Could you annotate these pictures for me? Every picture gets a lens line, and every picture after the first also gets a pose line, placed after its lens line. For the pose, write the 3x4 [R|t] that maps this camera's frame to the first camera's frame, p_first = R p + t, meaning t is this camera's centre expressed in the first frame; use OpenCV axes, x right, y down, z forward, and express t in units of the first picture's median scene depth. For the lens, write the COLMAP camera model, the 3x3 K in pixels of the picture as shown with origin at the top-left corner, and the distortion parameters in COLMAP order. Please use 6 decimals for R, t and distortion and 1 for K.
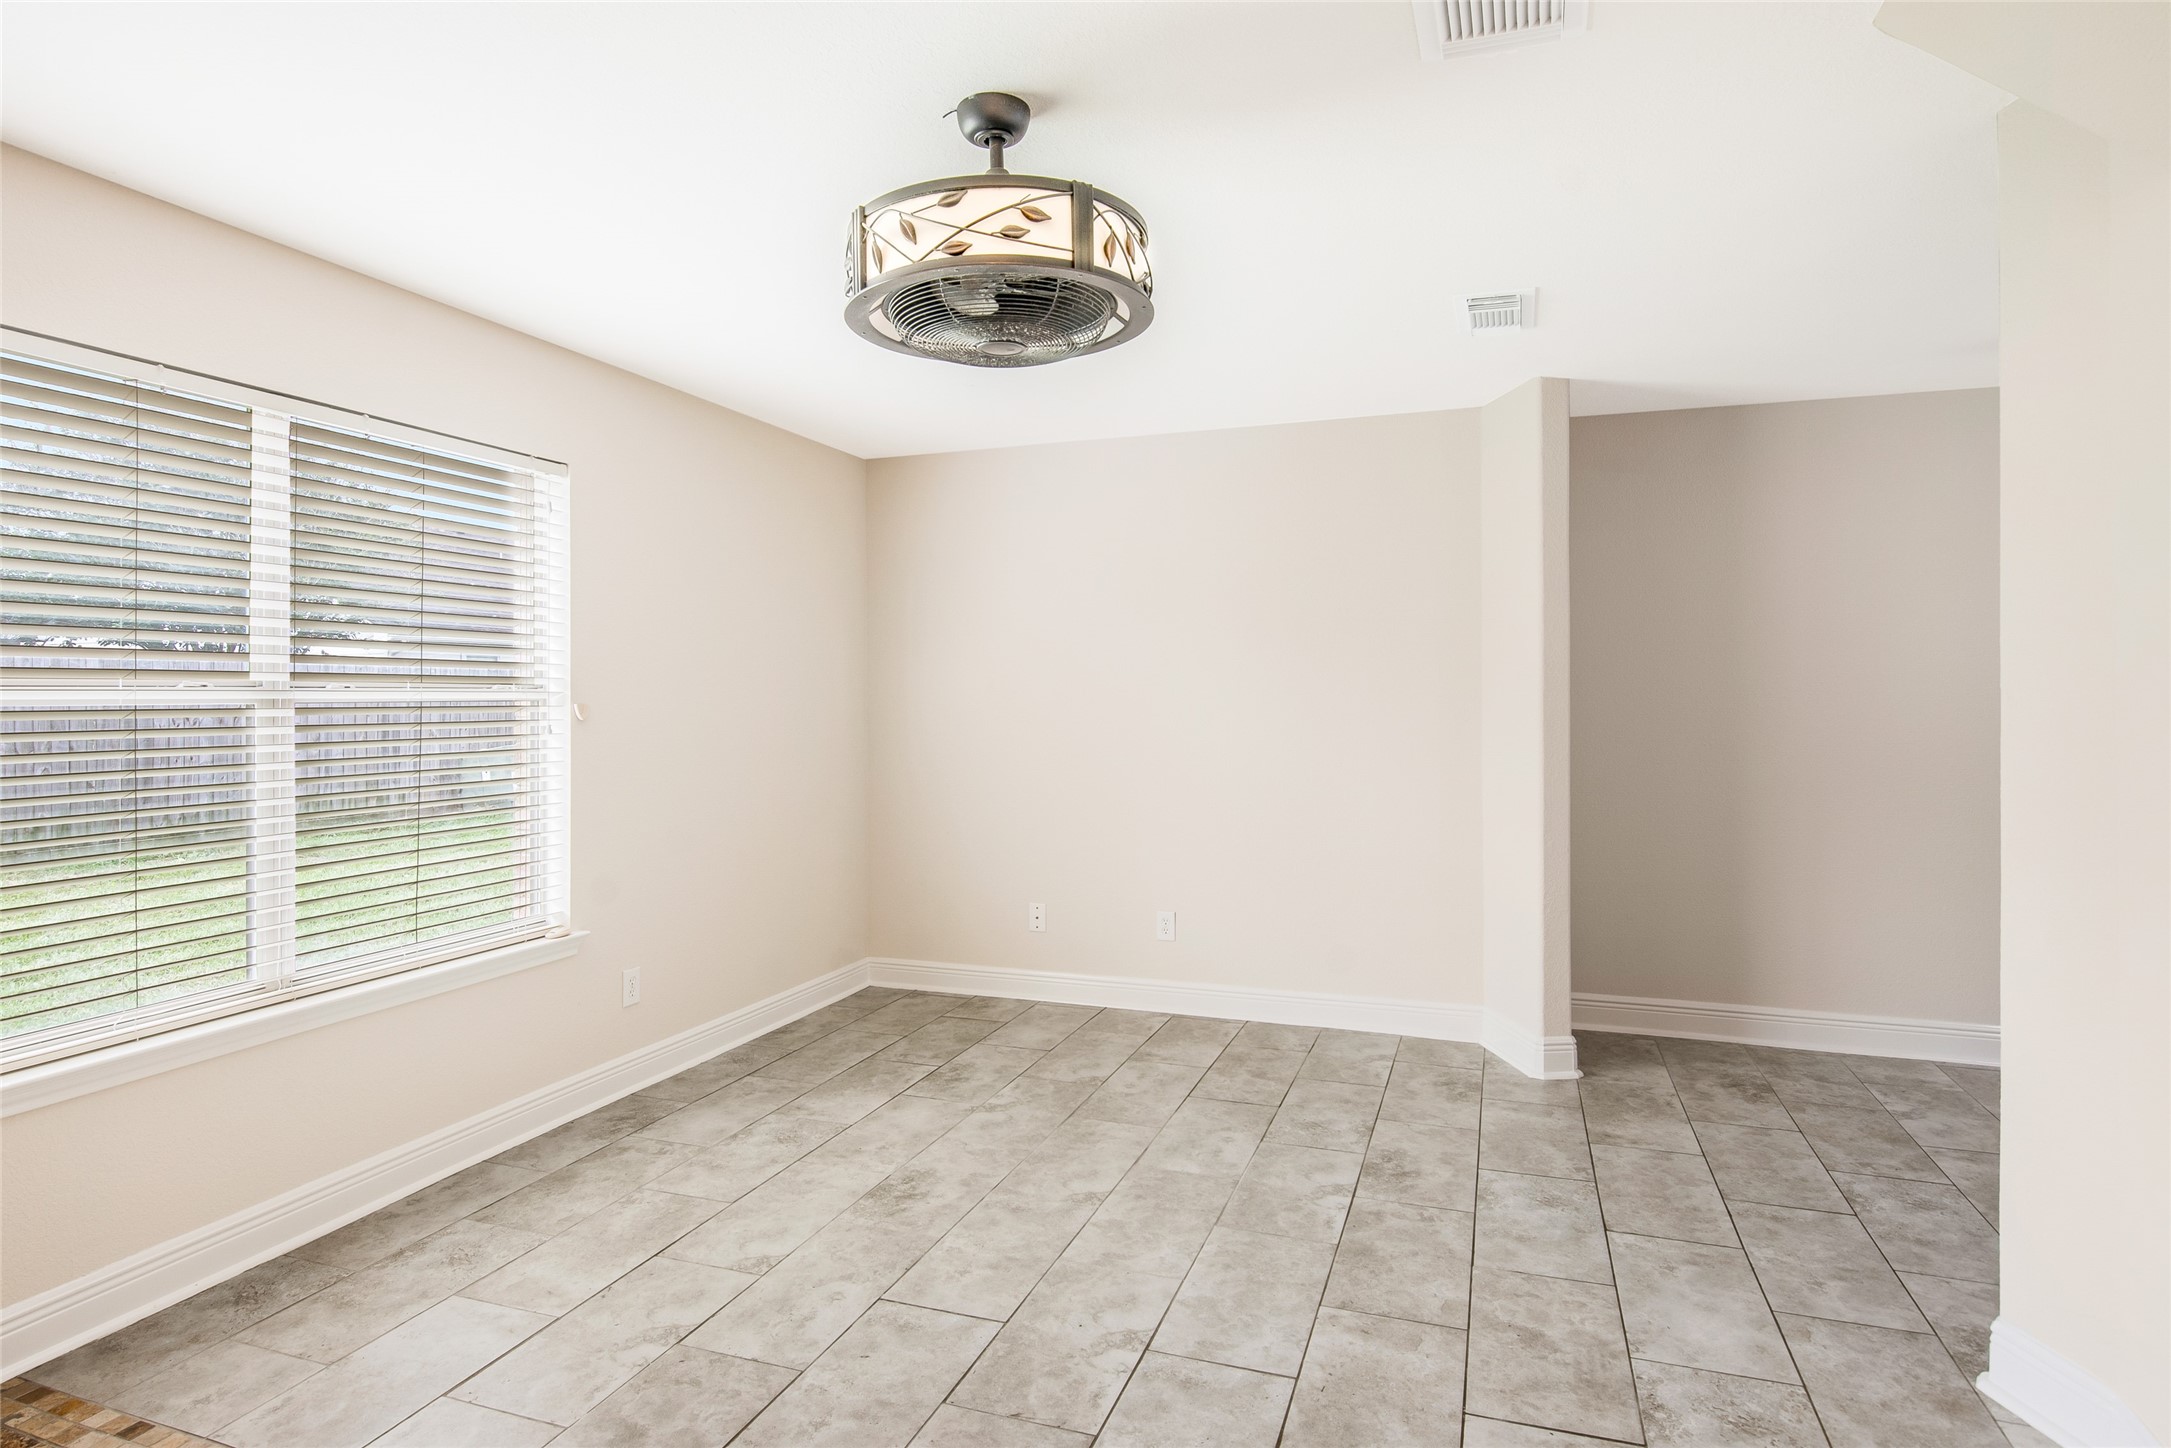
lens RADIAL K [[1142.2, 0, 1085.5], [0, 1142.2, 724.0], [0, 0, 1]] dist [-0.004880, -0.001363]
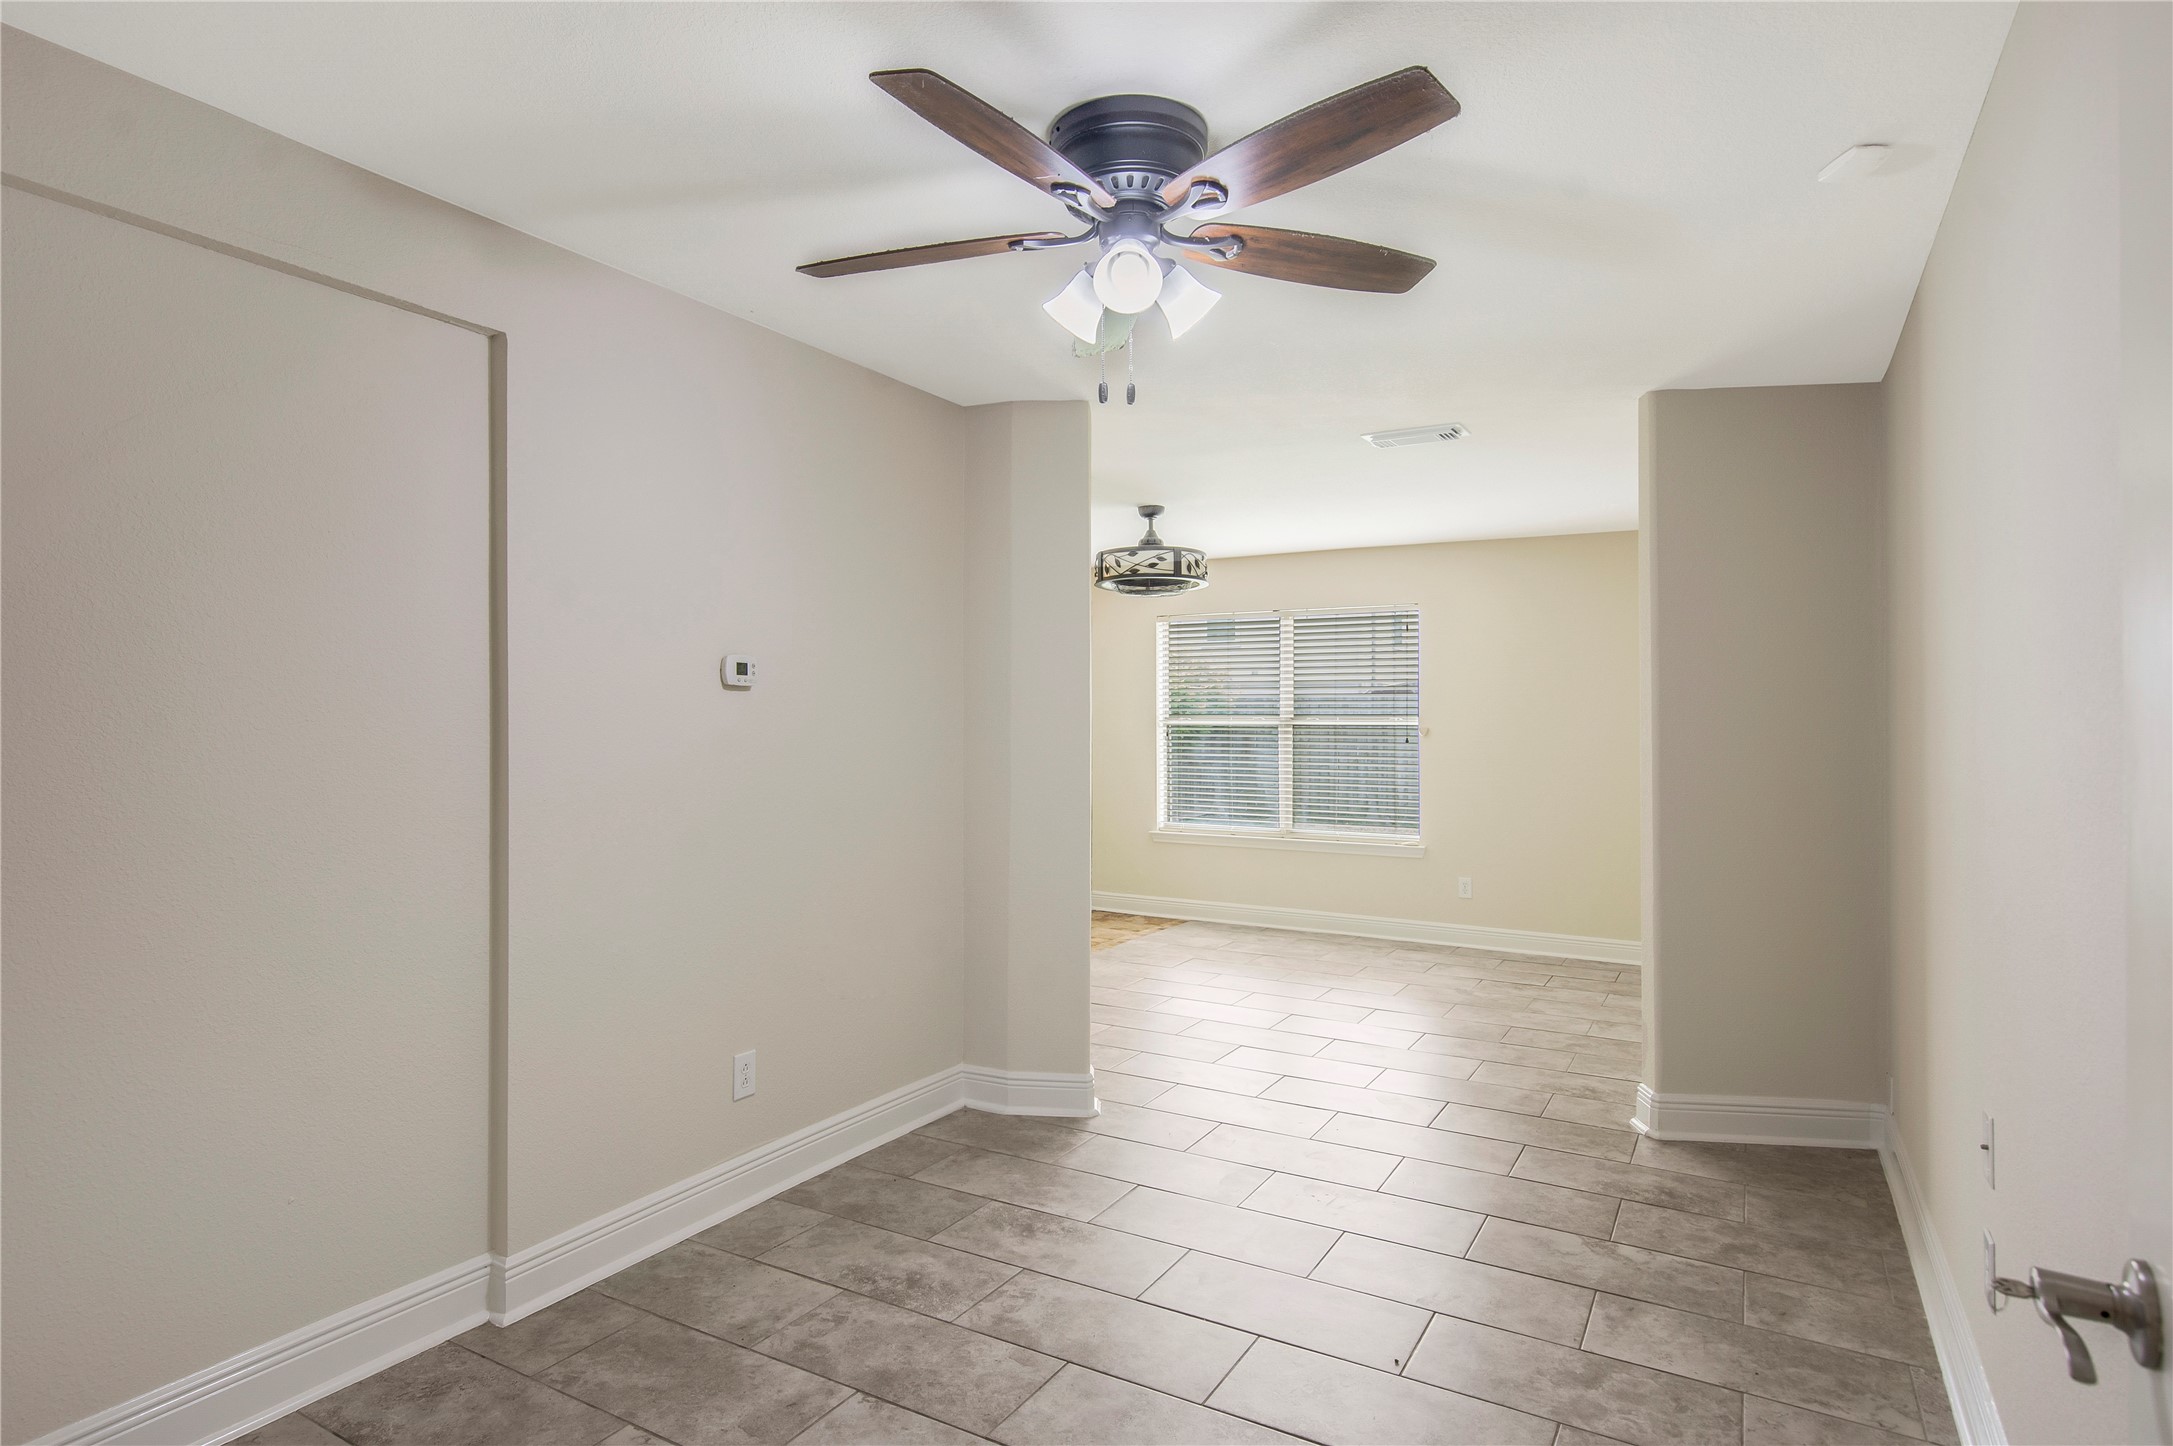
lens RADIAL K [[1172.4, 0, 1086.5], [0, 1172.4, 723.0], [0, 0, 1]] dist [-0.000021, -0.000075]
pose [[-0.166100, 0.001022, -0.986108, 1.570668], [-0.029147, 0.999557, 0.005945, -0.019916], [0.985678, 0.029729, -0.165997, 0.755752]]
